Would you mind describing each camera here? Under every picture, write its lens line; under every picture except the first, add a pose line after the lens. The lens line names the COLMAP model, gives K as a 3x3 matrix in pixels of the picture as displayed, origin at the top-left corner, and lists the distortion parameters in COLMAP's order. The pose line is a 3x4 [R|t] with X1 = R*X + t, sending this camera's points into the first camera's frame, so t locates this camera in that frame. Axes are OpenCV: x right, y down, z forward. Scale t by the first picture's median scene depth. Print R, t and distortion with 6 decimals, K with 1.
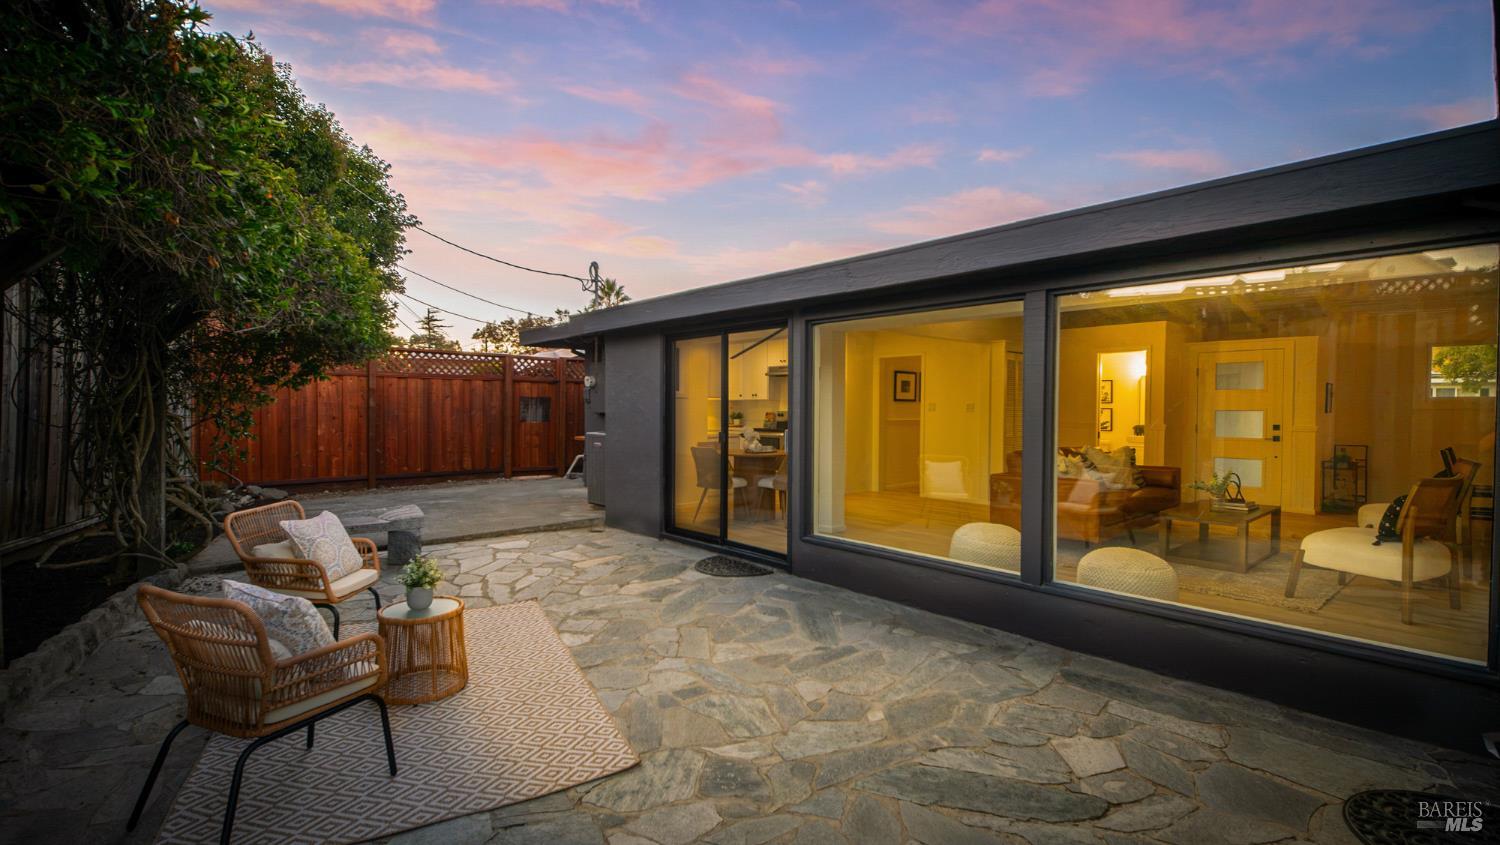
lens RADIAL K [[676.8, 0, 745.9], [0, 676.8, 419.6], [0, 0, 1]] dist [-0.004526, -0.001268]
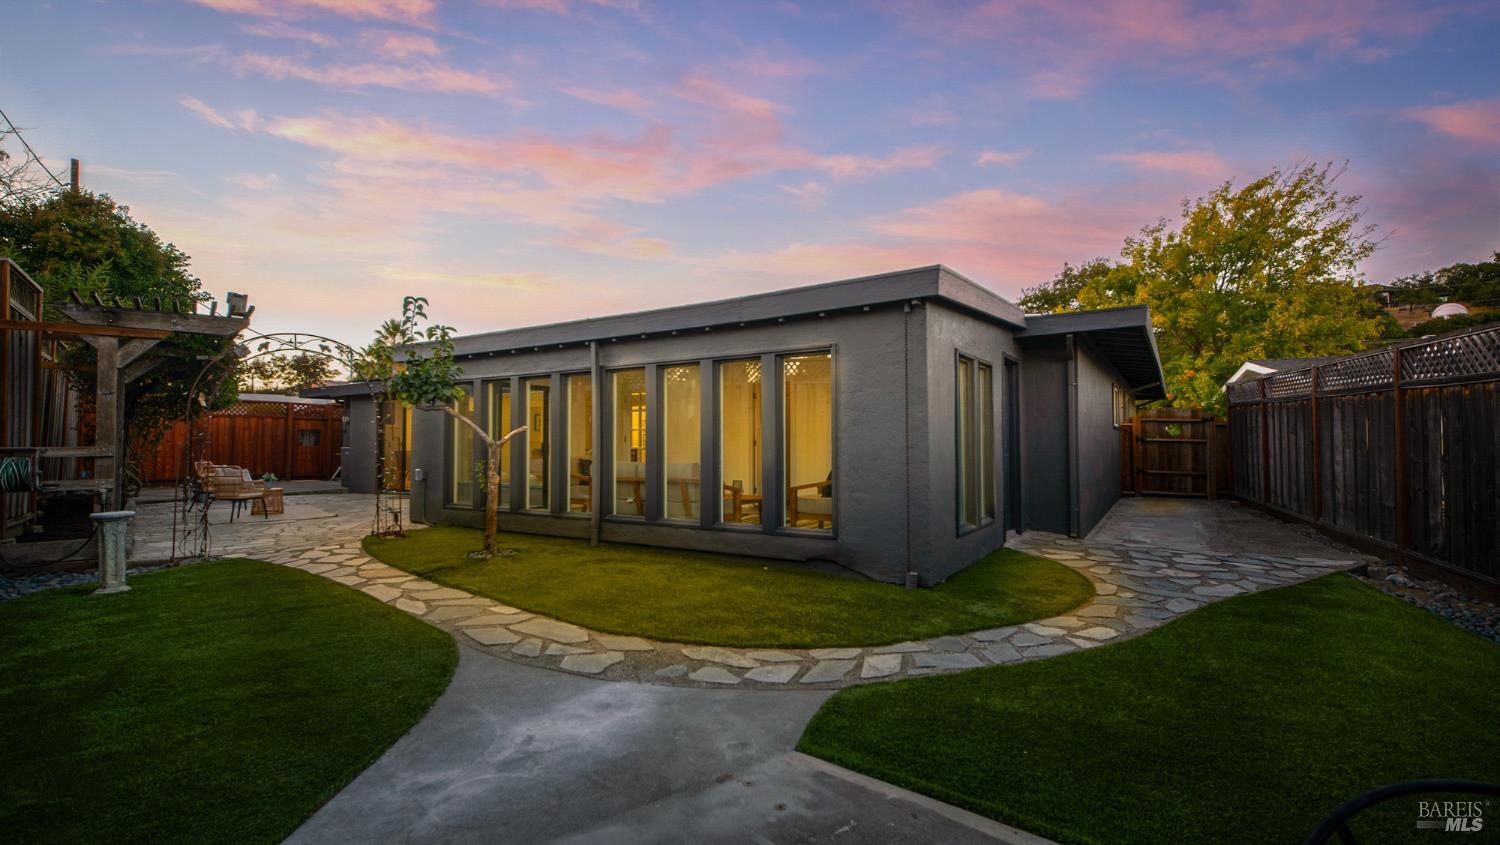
lens RADIAL K [[676.8, 0, 757.7], [0, 676.8, 413.7], [0, 0, 1]] dist [-0.004526, -0.001268]
pose [[0.959765, 0.004924, 0.280761, 0.246273], [0.013441, 0.997895, -0.063448, 0.044039], [-0.280482, 0.064669, 0.957678, -0.793291]]
